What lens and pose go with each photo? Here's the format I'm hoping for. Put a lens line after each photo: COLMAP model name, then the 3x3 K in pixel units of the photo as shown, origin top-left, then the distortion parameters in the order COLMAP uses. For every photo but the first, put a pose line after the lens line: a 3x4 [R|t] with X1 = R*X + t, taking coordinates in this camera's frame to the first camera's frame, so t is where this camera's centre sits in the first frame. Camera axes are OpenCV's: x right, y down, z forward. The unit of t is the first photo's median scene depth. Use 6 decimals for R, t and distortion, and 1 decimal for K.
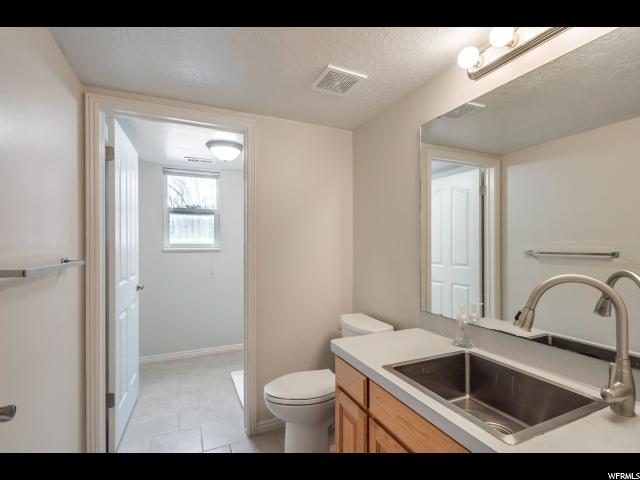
lens RADIAL K [[307.0, 0, 324.5], [0, 307.0, 242.5], [0, 0, 1]] dist [-0.001398, -0.000523]
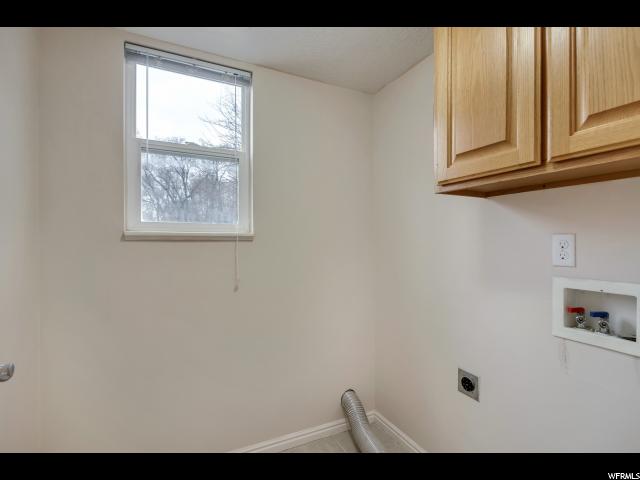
lens RADIAL K [[307.0, 0, 324.5], [0, 307.0, 242.5], [0, 0, 1]] dist [-0.001398, -0.000523]
pose [[0.999331, 0.004381, 0.036297, -0.254360], [-0.004878, 0.999895, 0.013613, 0.026756], [-0.036234, -0.013781, 0.999248, 0.542905]]
